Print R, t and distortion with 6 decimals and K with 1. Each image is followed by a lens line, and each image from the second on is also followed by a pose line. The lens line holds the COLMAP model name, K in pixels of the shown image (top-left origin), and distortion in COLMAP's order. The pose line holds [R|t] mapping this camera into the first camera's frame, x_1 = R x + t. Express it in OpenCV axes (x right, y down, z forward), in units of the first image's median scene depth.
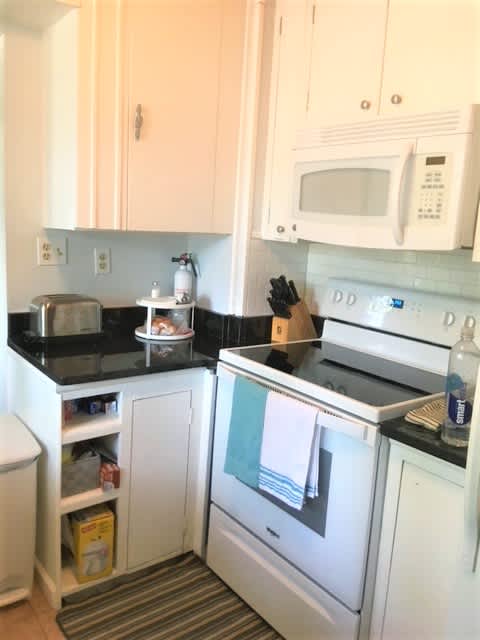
lens RADIAL K [[538.2, 0, 241.5], [0, 538.2, 308.7], [0, 0, 1]] dist [0.075439, -0.102375]
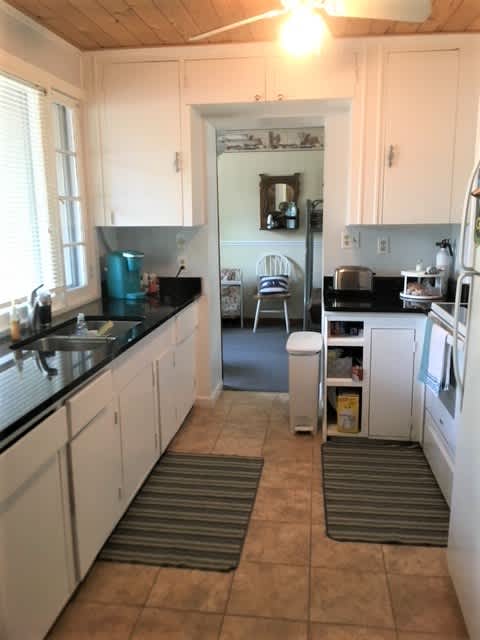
lens RADIAL K [[538.2, 0, 241.5], [0, 538.2, 308.7], [0, 0, 1]] dist [0.075439, -0.102375]
pose [[0.710679, 0.065795, -0.700433, 0.613936], [-0.065793, 0.997470, 0.026942, 0.085105], [0.700433, 0.026937, 0.713210, -0.412724]]
